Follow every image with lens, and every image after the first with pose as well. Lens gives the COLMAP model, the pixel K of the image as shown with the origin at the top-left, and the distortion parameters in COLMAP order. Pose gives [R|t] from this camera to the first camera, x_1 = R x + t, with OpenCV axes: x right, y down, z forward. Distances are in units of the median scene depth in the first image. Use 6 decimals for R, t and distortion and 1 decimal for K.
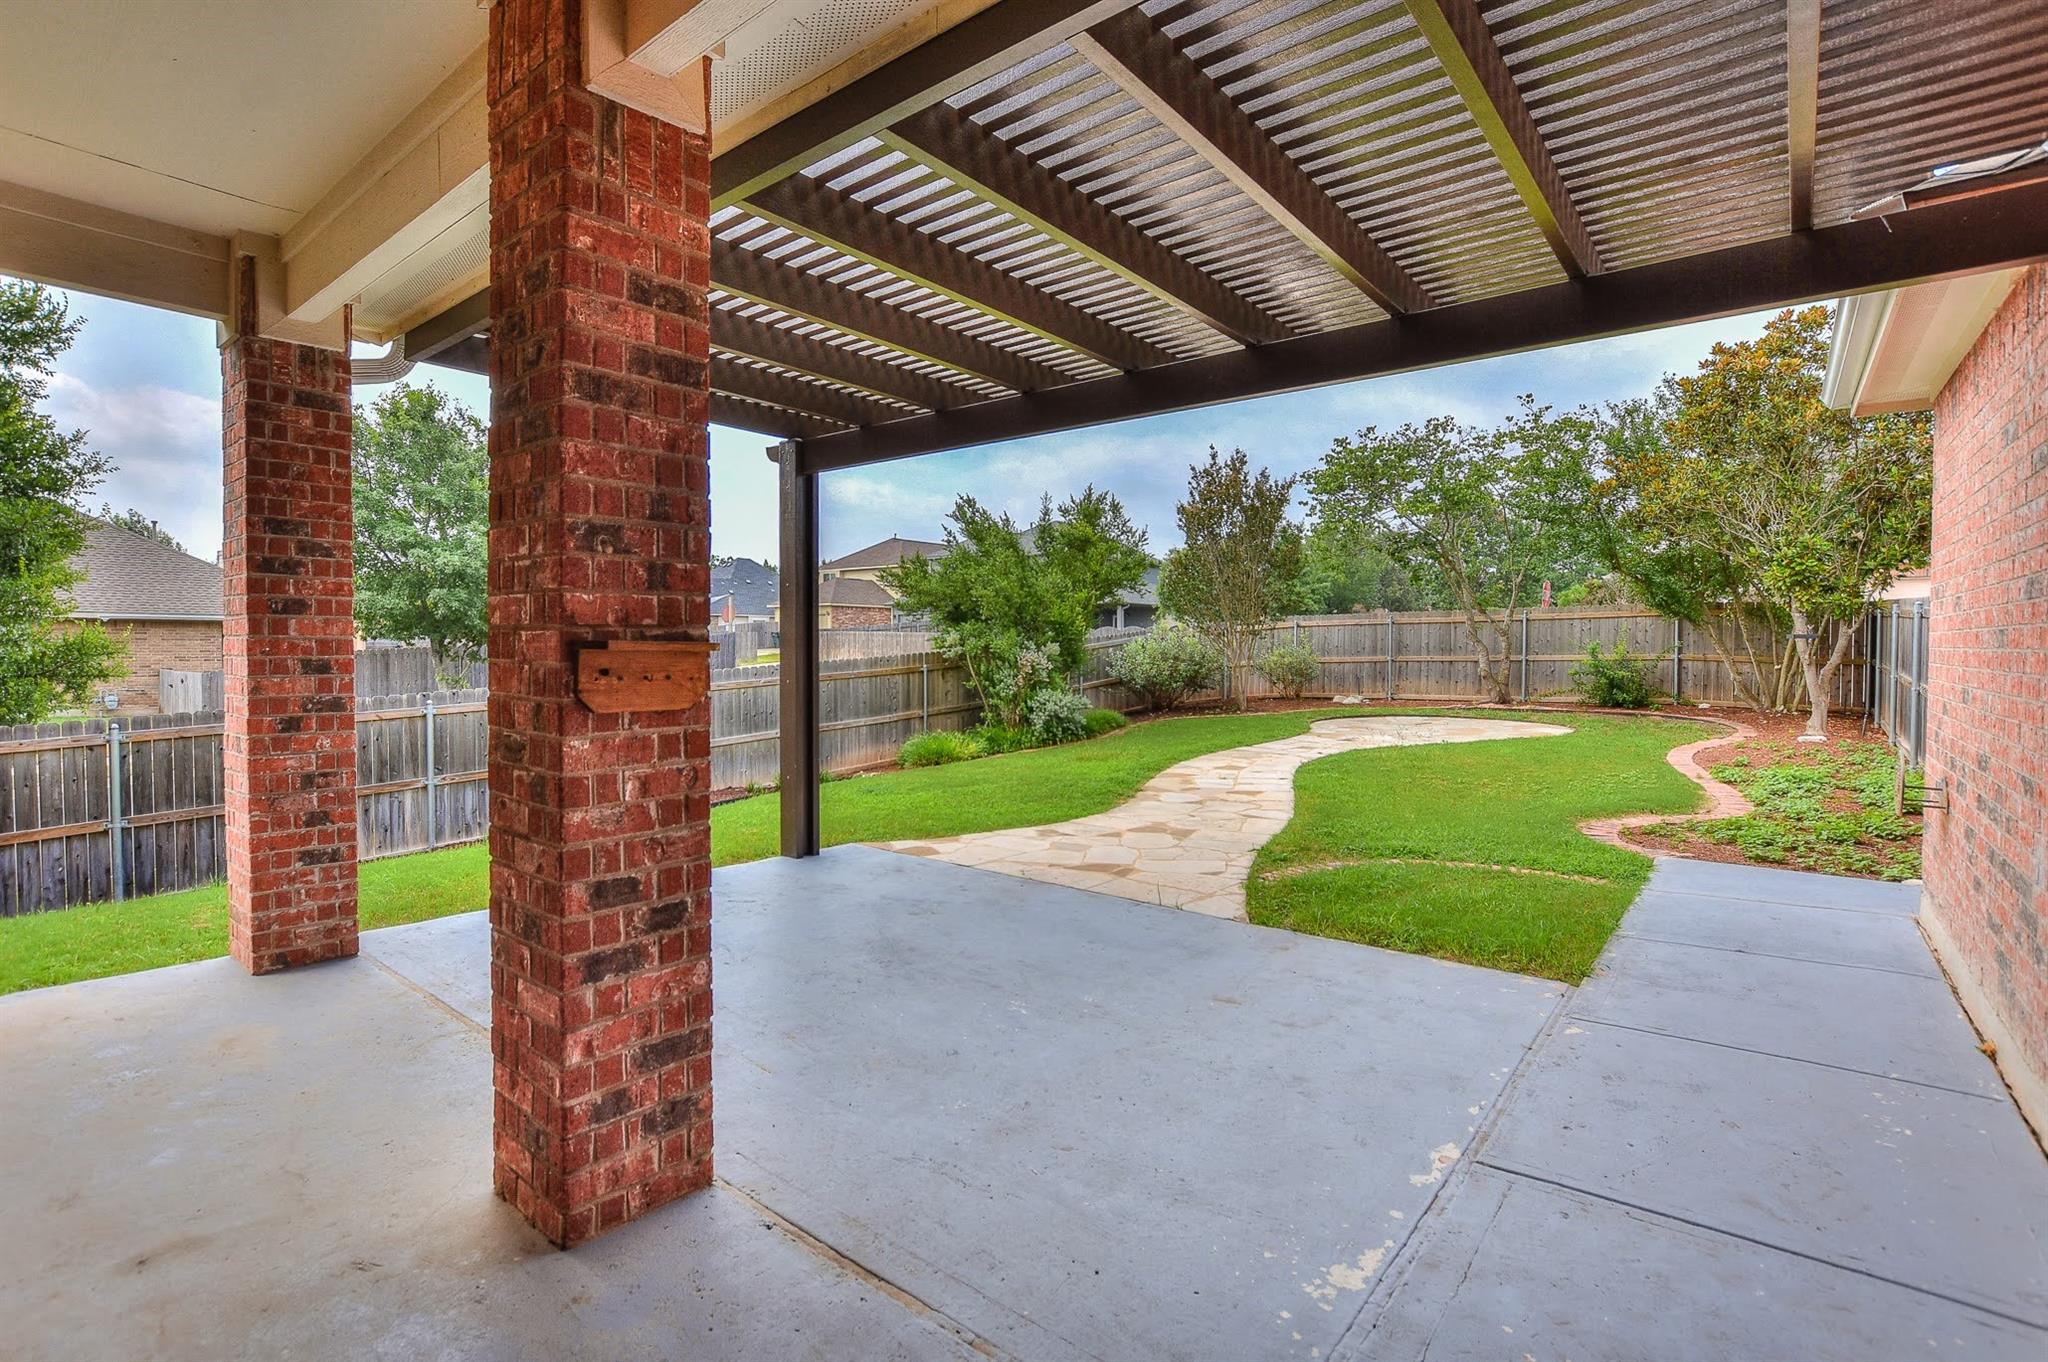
lens RADIAL K [[947.1, 0, 1027.0], [0, 947.1, 671.6], [0, 0, 1]] dist [-0.004853, -0.000230]
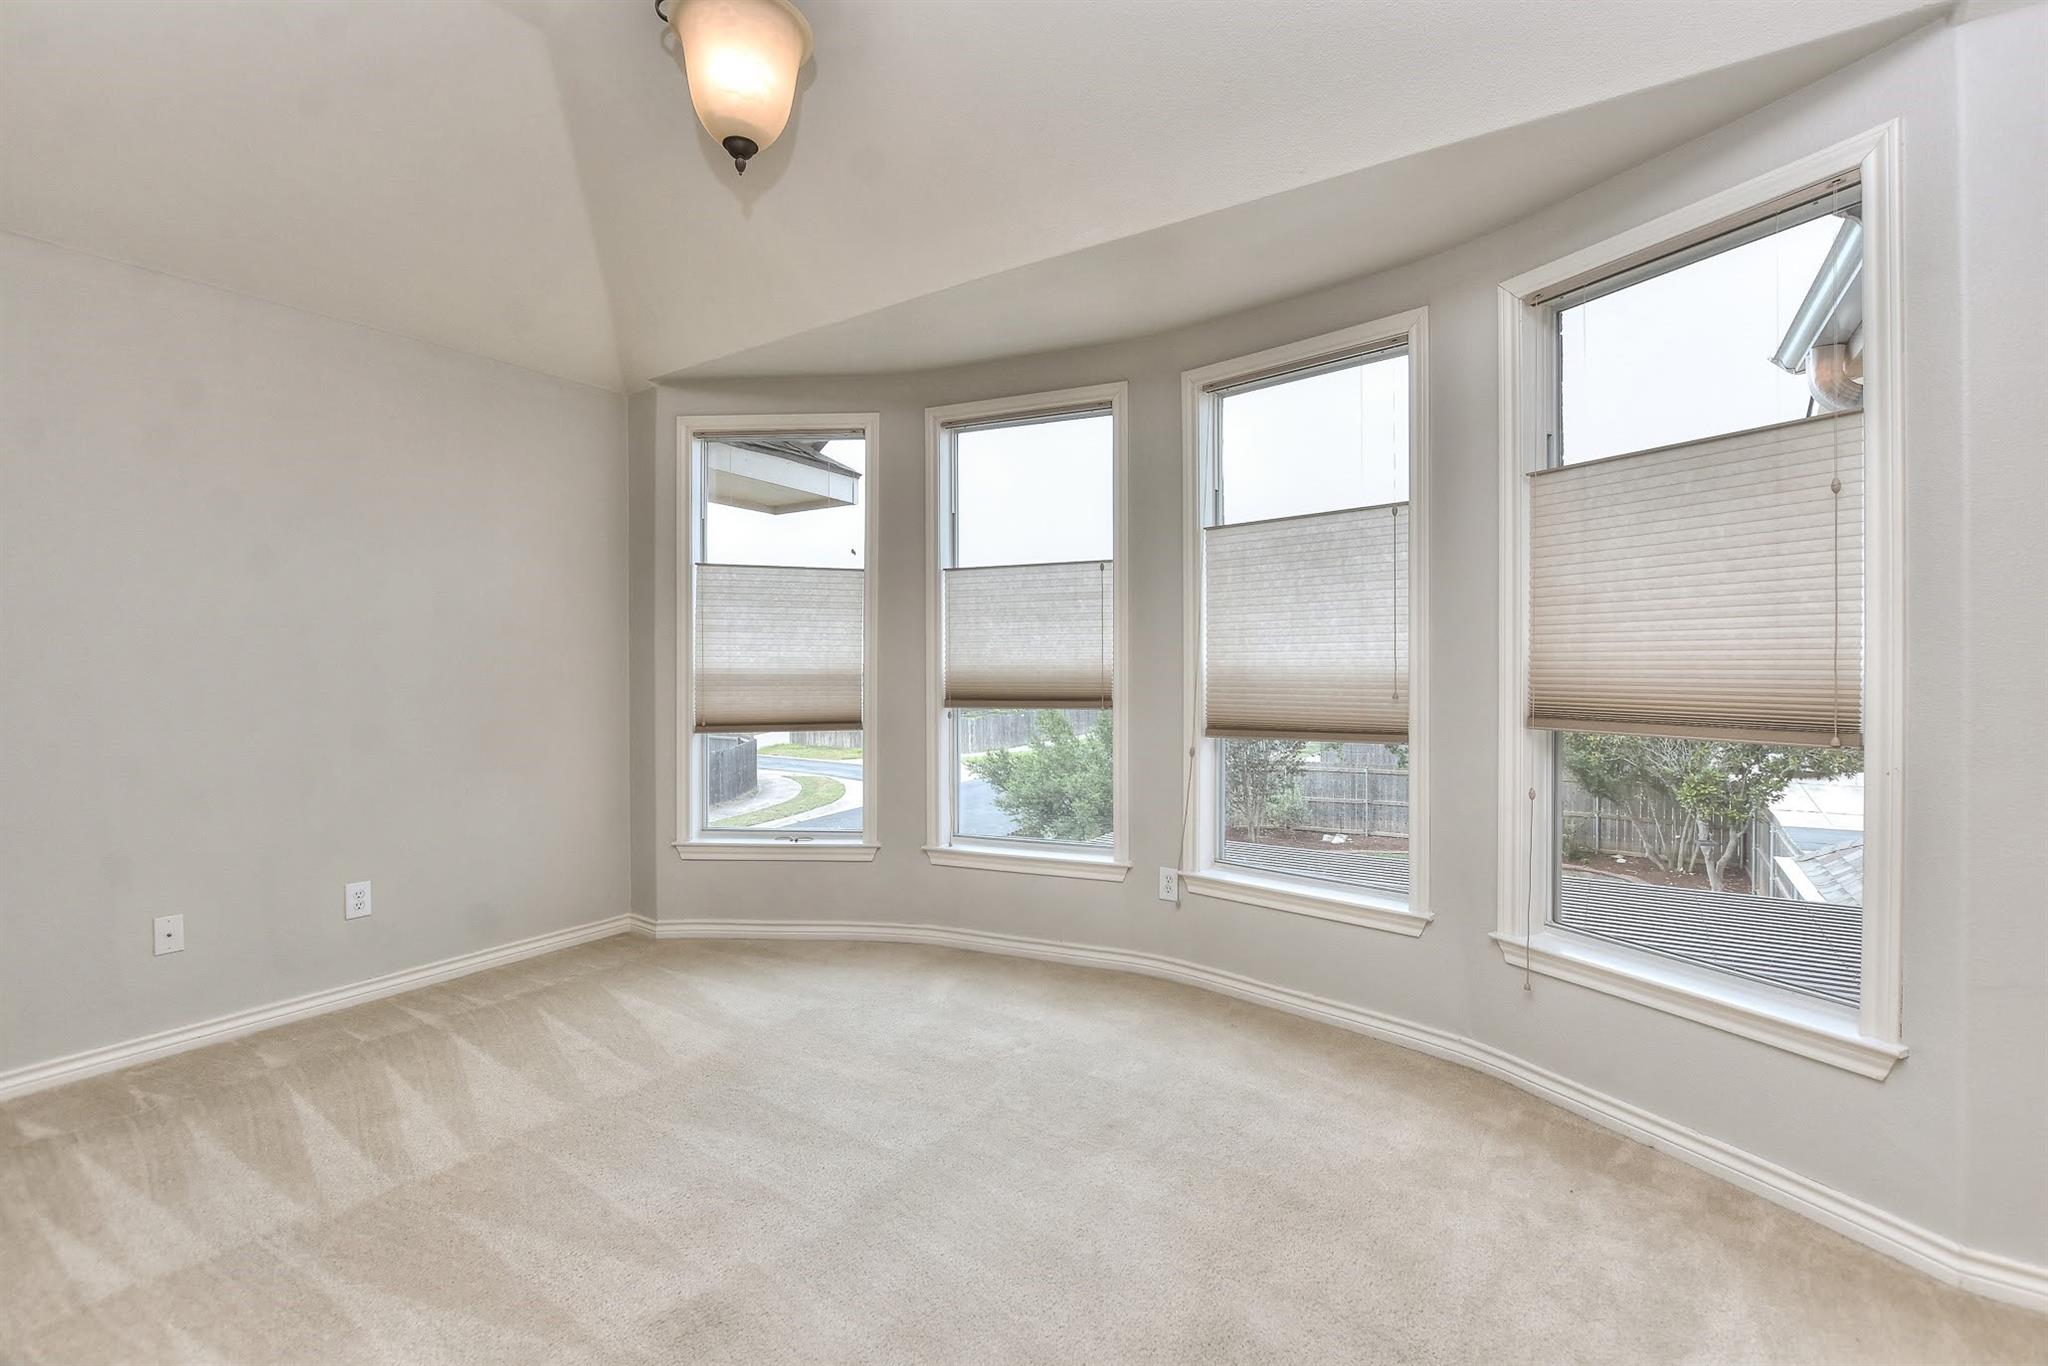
lens RADIAL K [[898.4, 0, 1024.6], [0, 898.4, 678.4], [0, 0, 1]] dist [-0.015345, 0.000362]
pose [[0.996242, -0.006575, 0.086367, -0.177490], [0.007648, 0.999898, -0.012102, -0.191625], [-0.086279, 0.012717, 0.996190, -0.124116]]
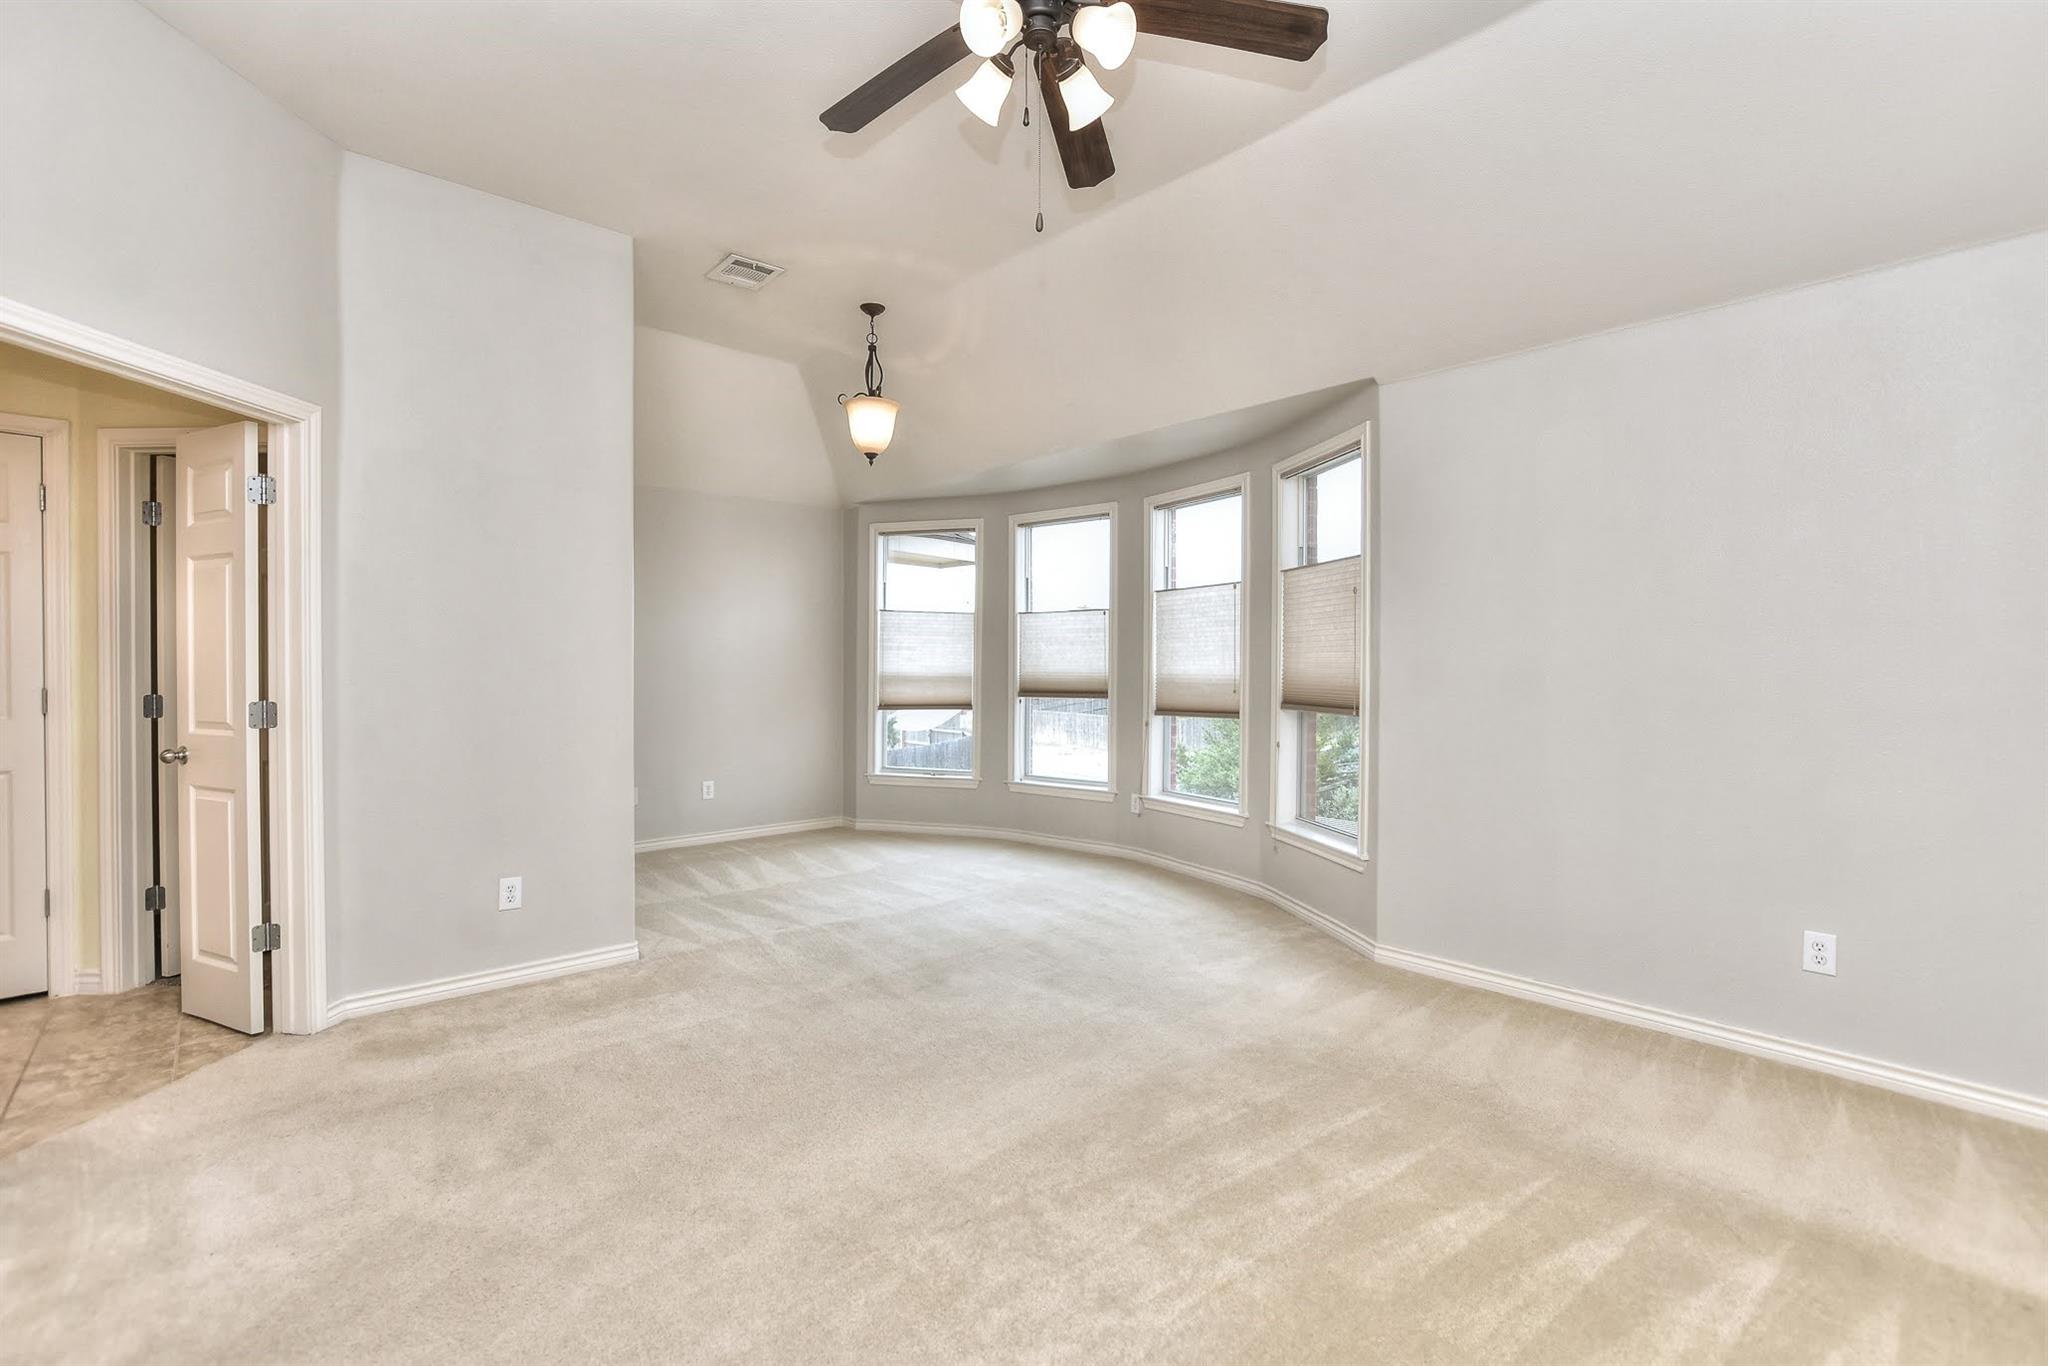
lens RADIAL K [[898.4, 0, 1026.2], [0, 898.4, 681.9], [0, 0, 1]] dist [-0.015345, 0.000362]
pose [[0.987346, 0.002750, -0.158555, 0.315321], [-0.004171, 0.999954, -0.008632, -0.179531], [0.158524, 0.009184, 0.987312, -1.244091]]
